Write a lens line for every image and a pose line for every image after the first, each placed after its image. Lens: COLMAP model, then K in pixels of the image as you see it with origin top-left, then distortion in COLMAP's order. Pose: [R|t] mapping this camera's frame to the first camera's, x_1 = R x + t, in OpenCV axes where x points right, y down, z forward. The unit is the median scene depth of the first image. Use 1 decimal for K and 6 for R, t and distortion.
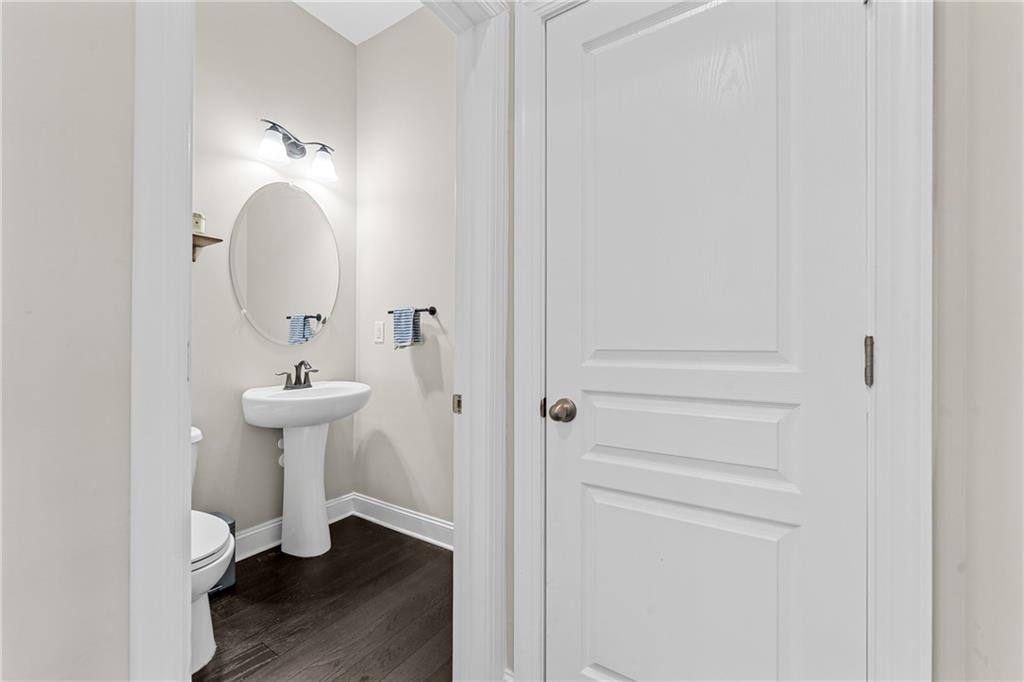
lens RADIAL K [[417.8, 0, 515.9], [0, 417.8, 344.8], [0, 0, 1]] dist [-0.001218, -0.000099]
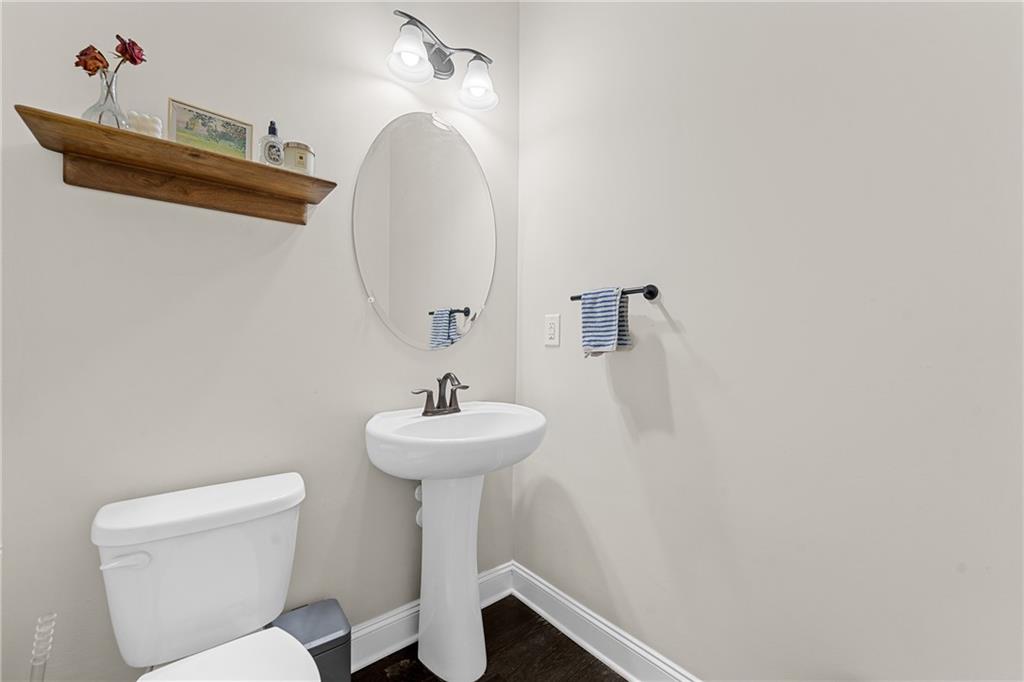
lens RADIAL K [[417.8, 0, 511.0], [0, 417.8, 347.0], [0, 0, 1]] dist [-0.001218, -0.000099]
pose [[0.950557, 0.005375, -0.310504, -0.202419], [-0.005800, 0.999983, -0.000446, -0.003287], [0.310497, 0.002225, 0.950572, 0.385791]]
